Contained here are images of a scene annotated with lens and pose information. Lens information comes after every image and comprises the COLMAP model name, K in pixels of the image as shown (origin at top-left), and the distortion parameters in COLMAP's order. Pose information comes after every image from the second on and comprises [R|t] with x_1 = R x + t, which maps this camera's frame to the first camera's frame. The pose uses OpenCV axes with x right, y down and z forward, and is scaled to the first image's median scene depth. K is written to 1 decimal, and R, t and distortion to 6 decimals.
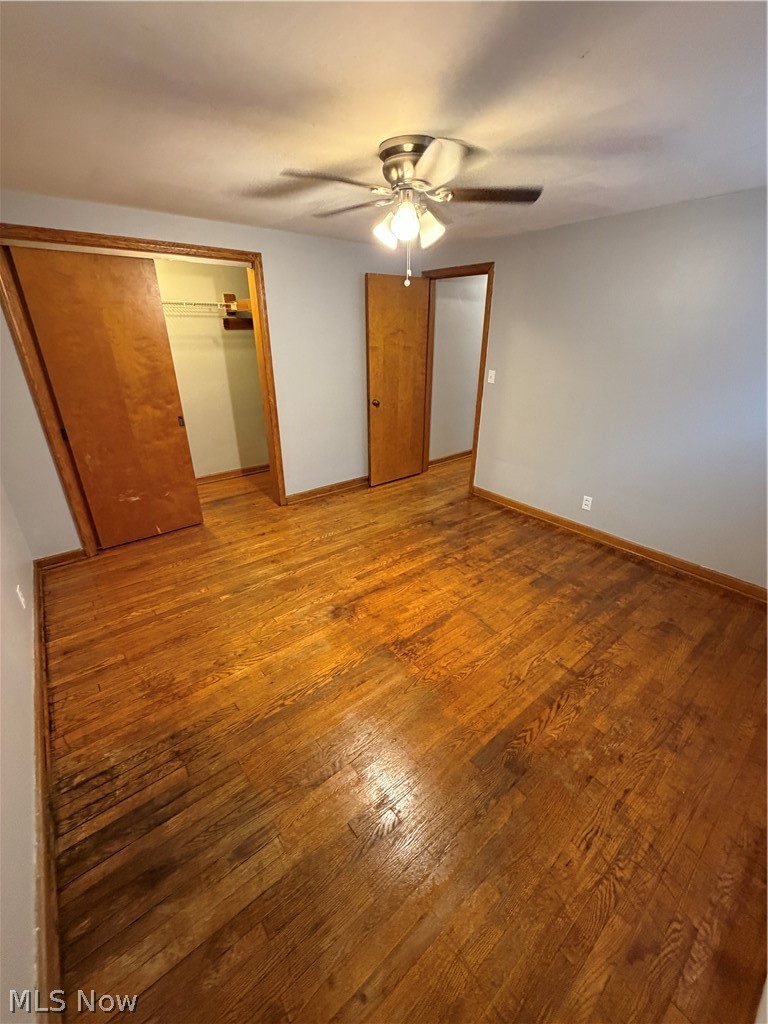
lens RADIAL K [[408.3, 0, 384.4], [0, 408.3, 511.5], [0, 0, 1]] dist [0.000308, -0.000294]
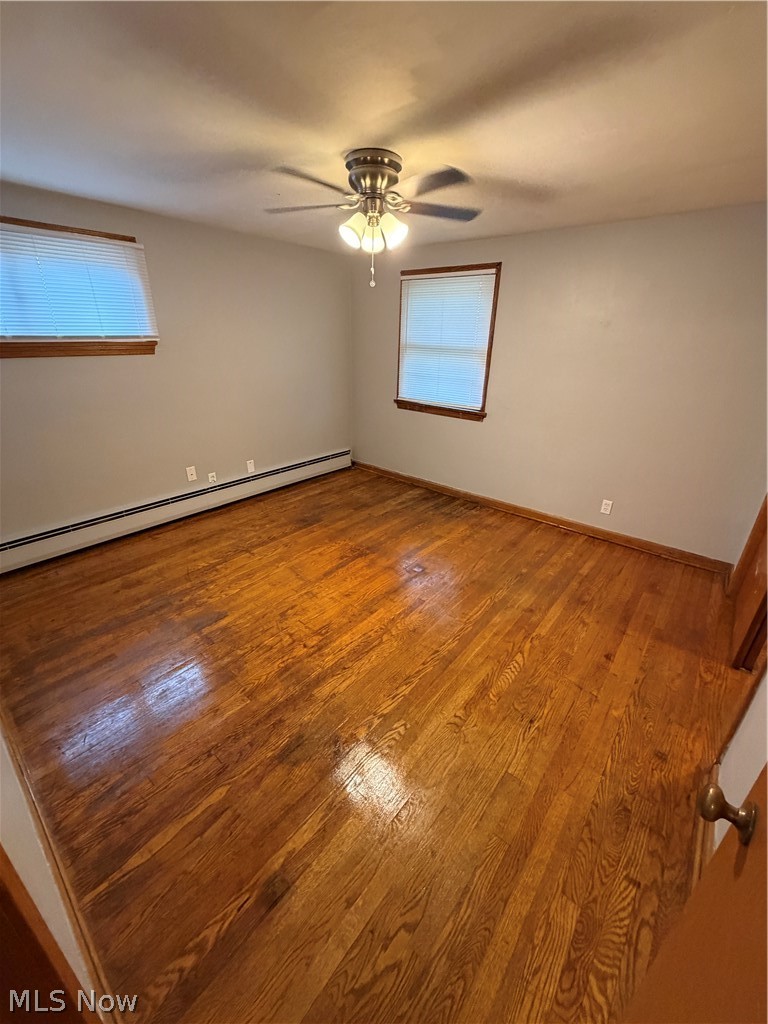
lens RADIAL K [[408.3, 0, 383.1], [0, 408.3, 507.9], [0, 0, 1]] dist [0.000308, -0.000294]
pose [[-0.980839, 0.056172, -0.186547, 0.181345], [-0.098420, 0.683495, 0.723289, -0.651747], [0.168133, 0.727790, -0.664870, 1.490009]]
